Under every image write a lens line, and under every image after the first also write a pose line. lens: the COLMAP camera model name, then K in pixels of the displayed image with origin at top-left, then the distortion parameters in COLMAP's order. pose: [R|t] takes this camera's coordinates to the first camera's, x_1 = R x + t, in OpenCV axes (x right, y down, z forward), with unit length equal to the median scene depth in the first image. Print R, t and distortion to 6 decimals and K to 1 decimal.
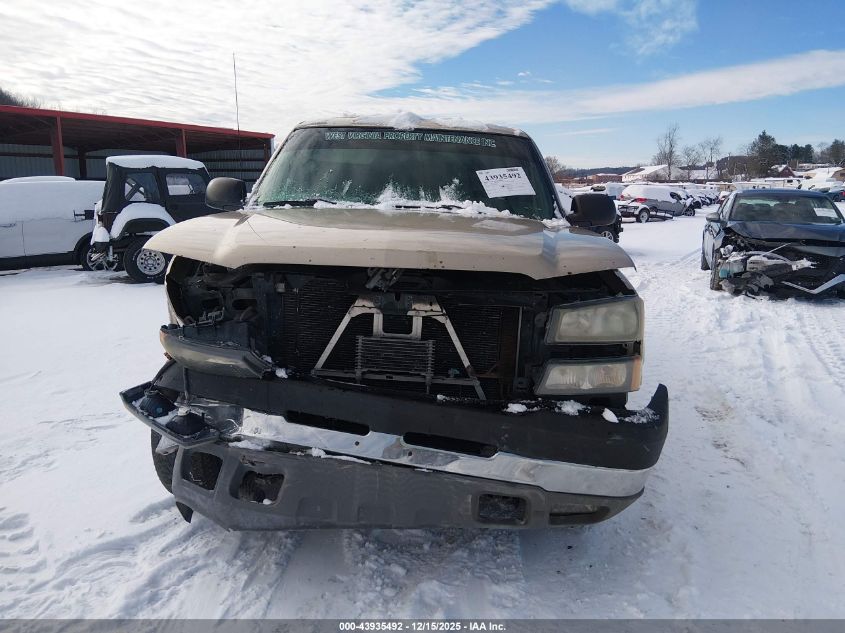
lens RADIAL K [[677.7, 0, 422.0], [0, 677.7, 318.2], [0, 0, 1]] dist [0.034919, -0.010643]
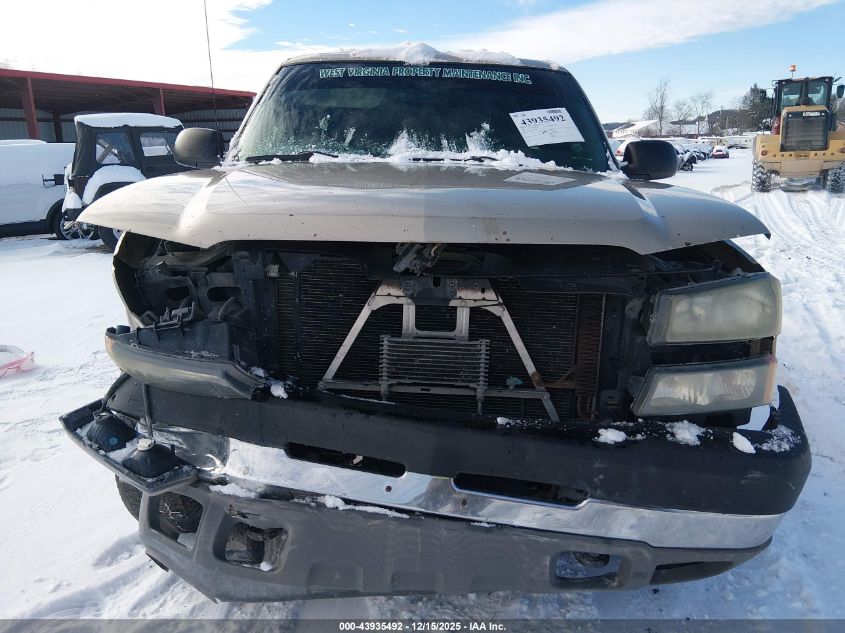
lens RADIAL K [[623.0, 0, 425.6], [0, 623.0, 311.8], [0, 0, 1]] dist [0.010750, -0.018126]
pose [[0.998938, -0.024771, 0.038841, -0.069296], [0.022261, 0.997716, 0.063773, -0.039017], [-0.040332, -0.062840, 0.997208, 0.314570]]
